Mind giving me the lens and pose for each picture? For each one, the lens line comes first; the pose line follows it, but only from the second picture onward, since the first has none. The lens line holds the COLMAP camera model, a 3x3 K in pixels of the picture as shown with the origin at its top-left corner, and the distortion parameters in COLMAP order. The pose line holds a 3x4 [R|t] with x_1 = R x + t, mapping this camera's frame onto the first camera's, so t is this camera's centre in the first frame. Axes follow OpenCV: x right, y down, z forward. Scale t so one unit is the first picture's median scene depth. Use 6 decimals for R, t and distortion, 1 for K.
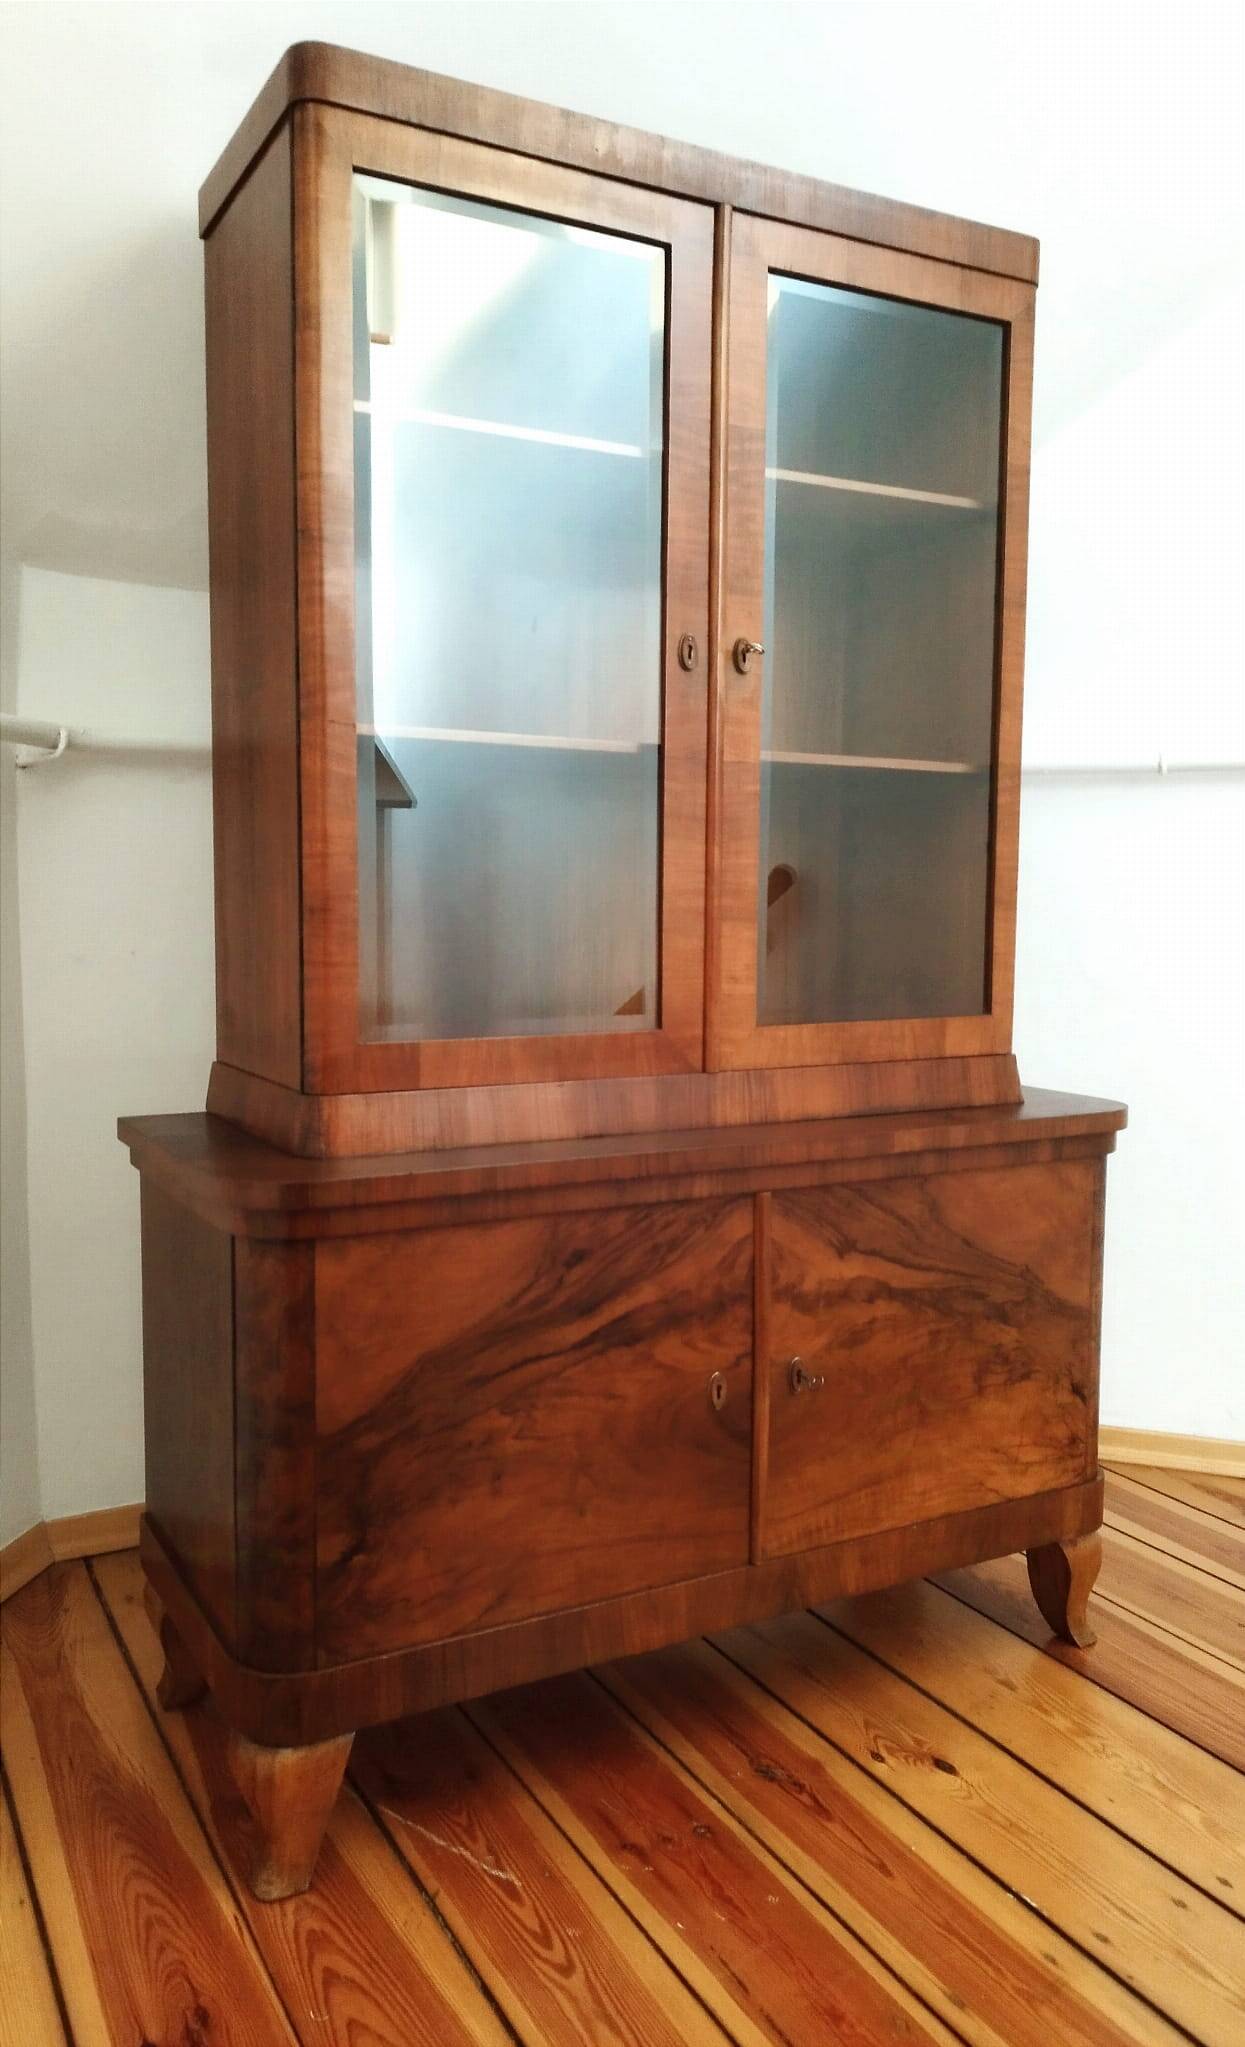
lens RADIAL K [[1510.0, 0, 584.9], [0, 1510.0, 1002.1], [0, 0, 1]] dist [0.023219, -0.021469]
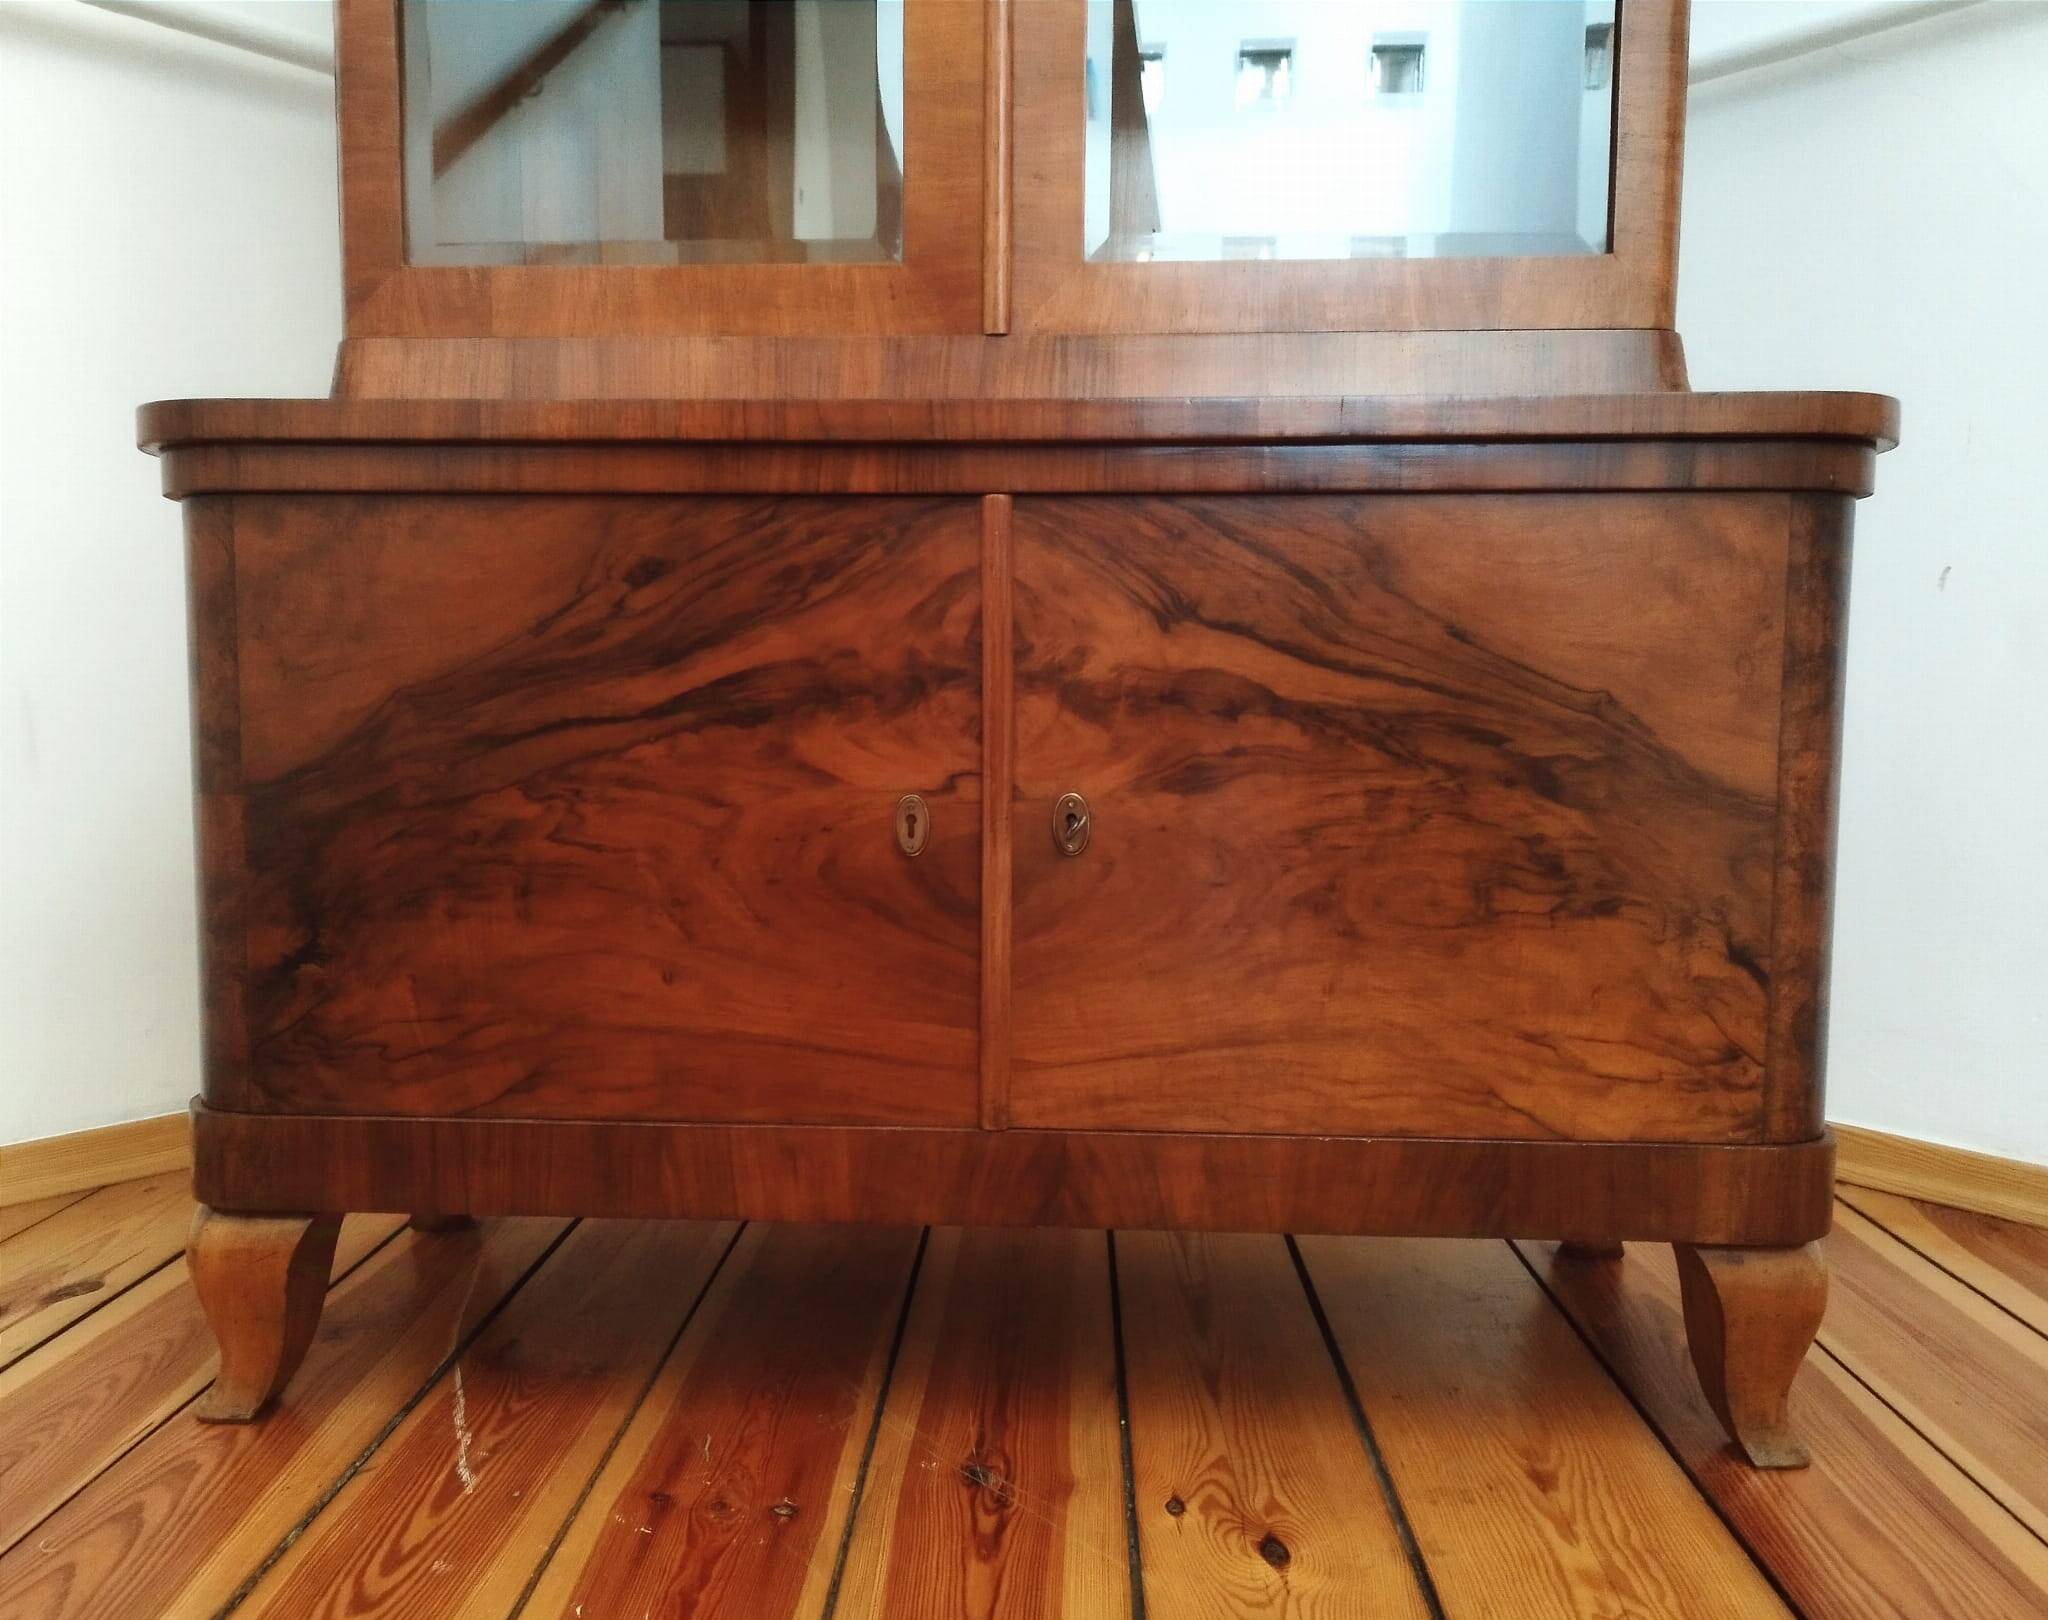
lens RADIAL K [[1602.2, 0, 970.1], [0, 1602.2, 803.1], [0, 0, 1]] dist [0.030381, -0.032543]
pose [[0.856739, 0.039209, -0.514257, 0.432899], [-0.036920, 0.999210, 0.014676, 0.234816], [0.514426, 0.006413, 0.857511, 0.453714]]
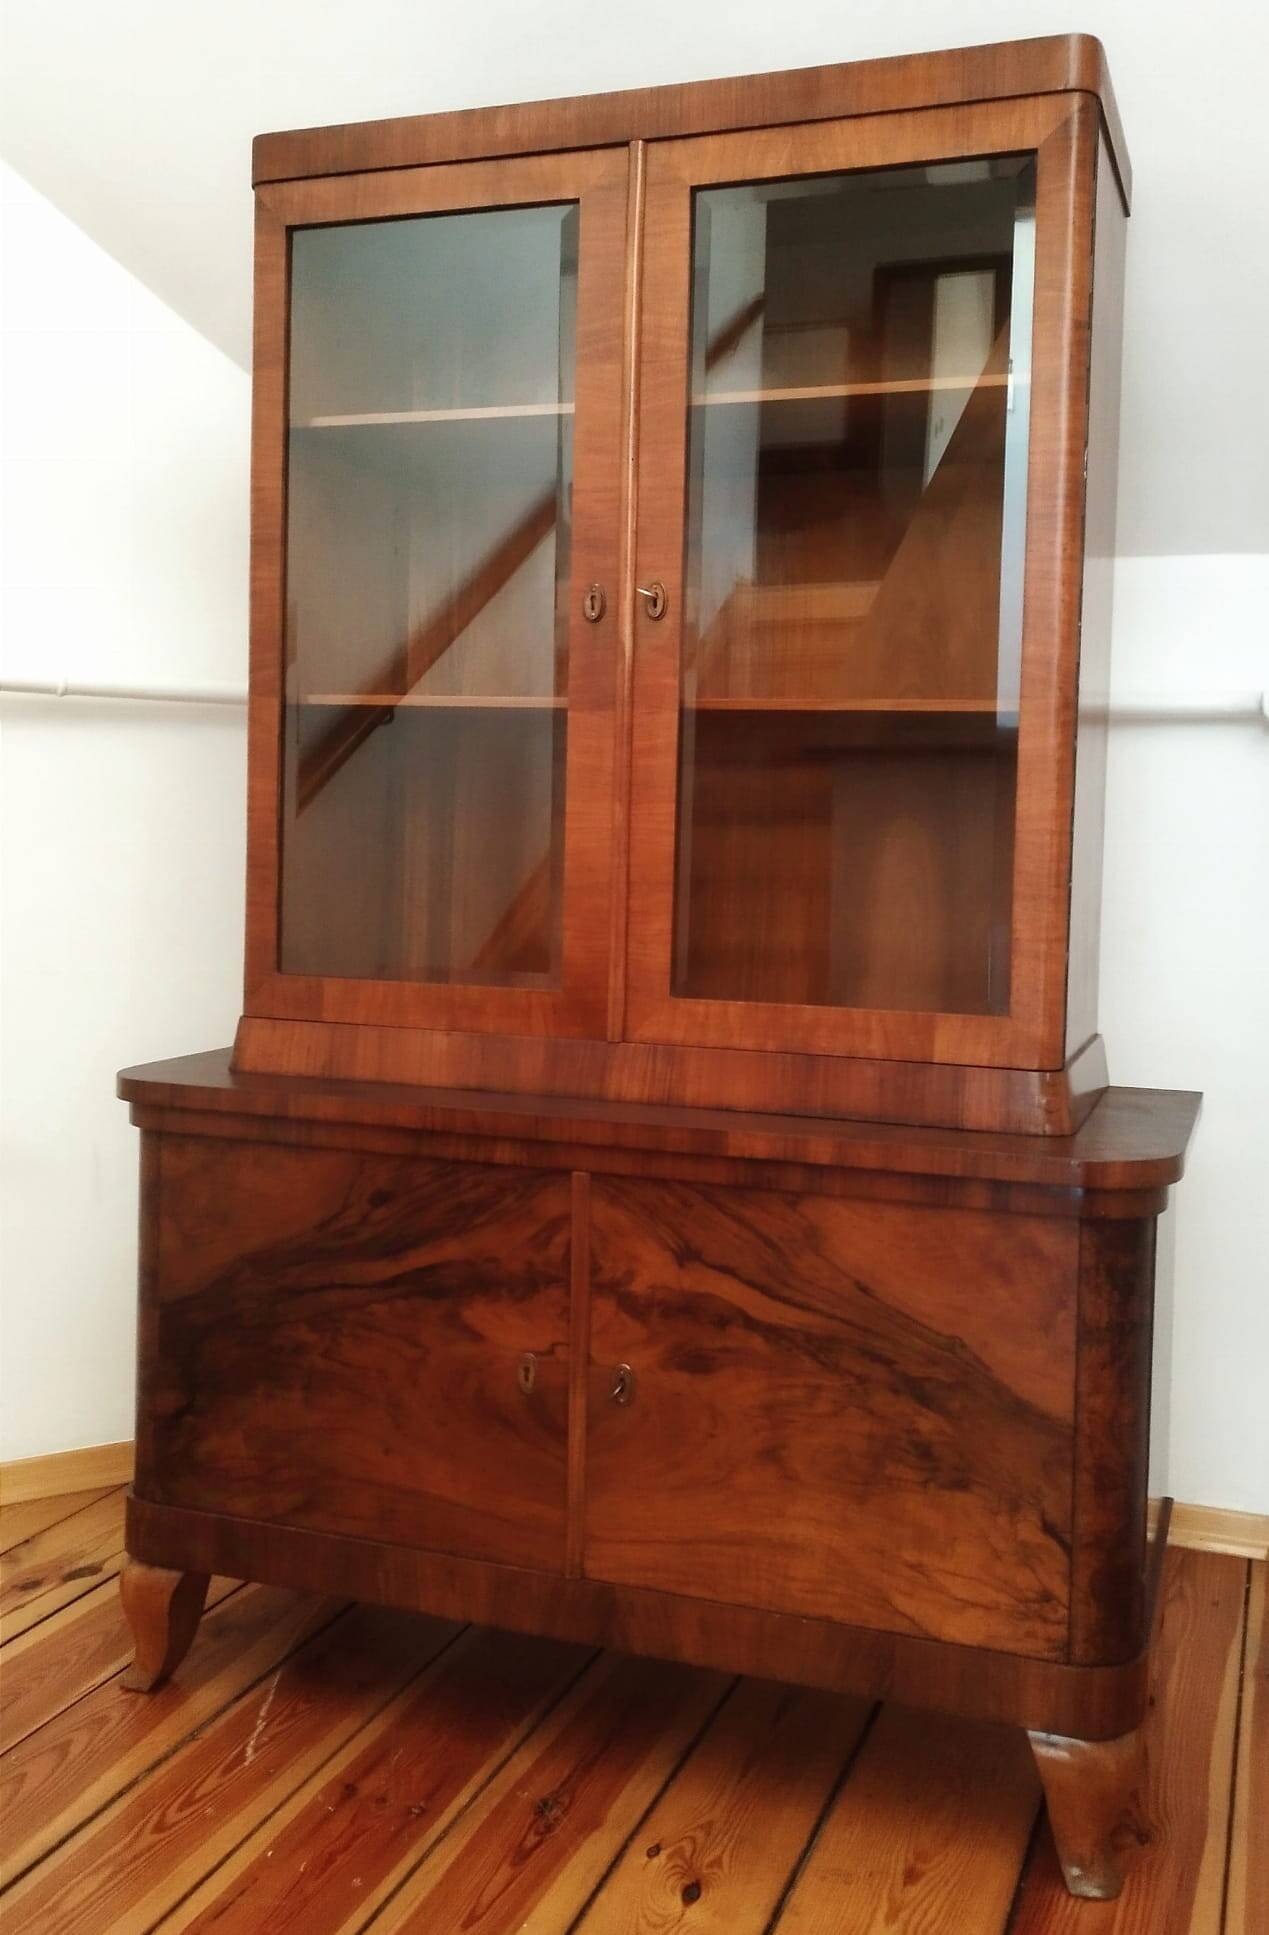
lens RADIAL K [[1718.2, 0, 702.3], [0, 1718.2, 868.8], [0, 0, 1]] dist [0.015361, -0.010640]
pose [[0.686238, 0.030754, -0.726726, 0.926949], [-0.072799, 0.996993, -0.026552, -0.037776], [0.723725, 0.071126, 0.686414, 0.309984]]
